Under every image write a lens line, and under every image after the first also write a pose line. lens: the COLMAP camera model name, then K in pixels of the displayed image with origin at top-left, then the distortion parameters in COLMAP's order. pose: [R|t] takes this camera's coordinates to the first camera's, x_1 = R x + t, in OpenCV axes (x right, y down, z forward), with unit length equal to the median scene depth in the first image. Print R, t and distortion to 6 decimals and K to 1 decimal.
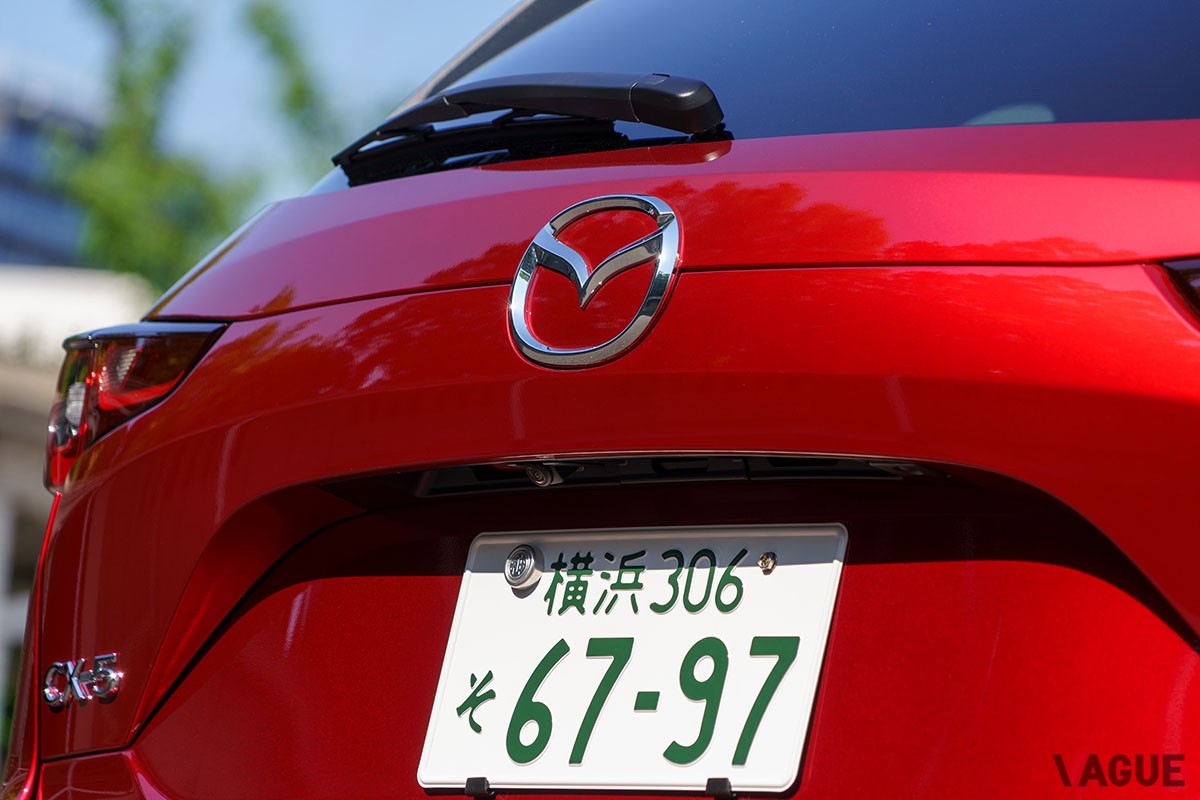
lens RADIAL K [[7550.5, 0, 600.0], [0, 7550.5, 400.0], [0, 0, 1]] dist [-0.032542, -3.001465]
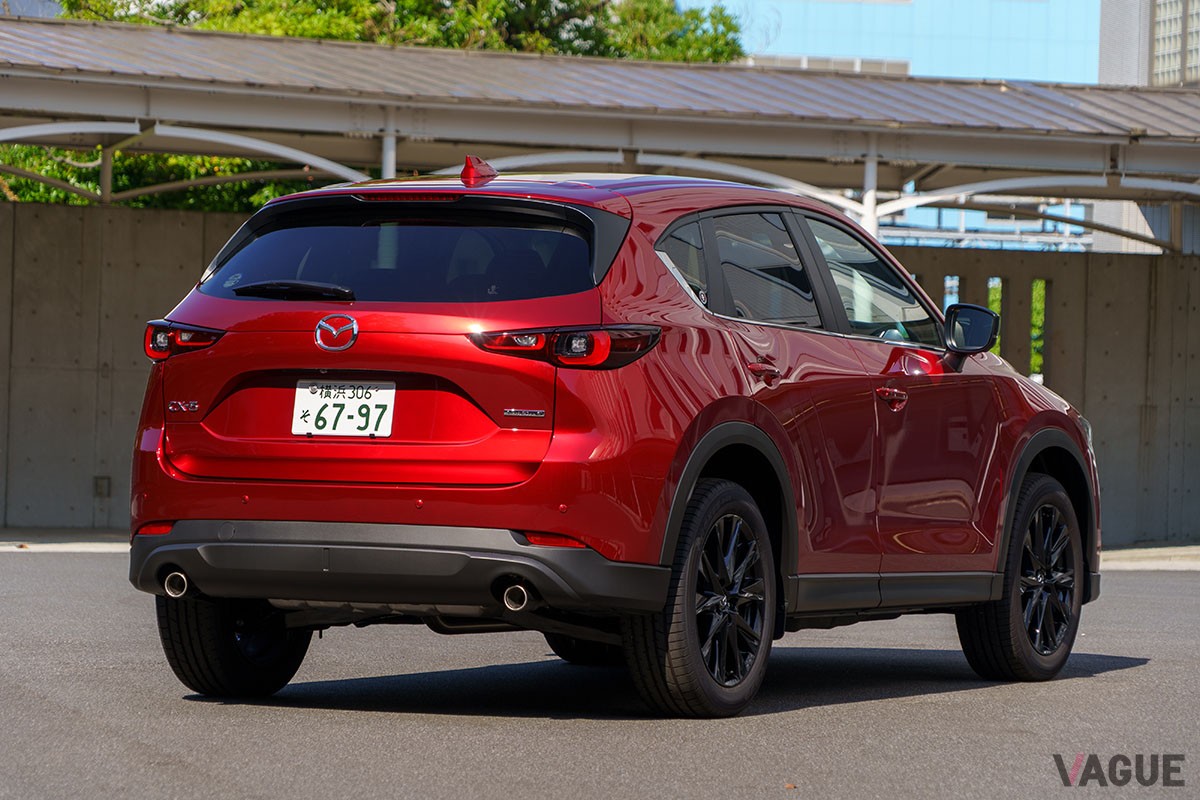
lens RADIAL K [[5384.2, 0, 600.0], [0, 5384.2, 400.0], [0, 0, 1]] dist [0.198236, -1.122127]
pose [[0.930678, -0.066510, 0.359742, -1.105810], [0.014743, 0.989355, 0.144773, -0.477705], [-0.365541, -0.129434, 0.921752, -2.300737]]
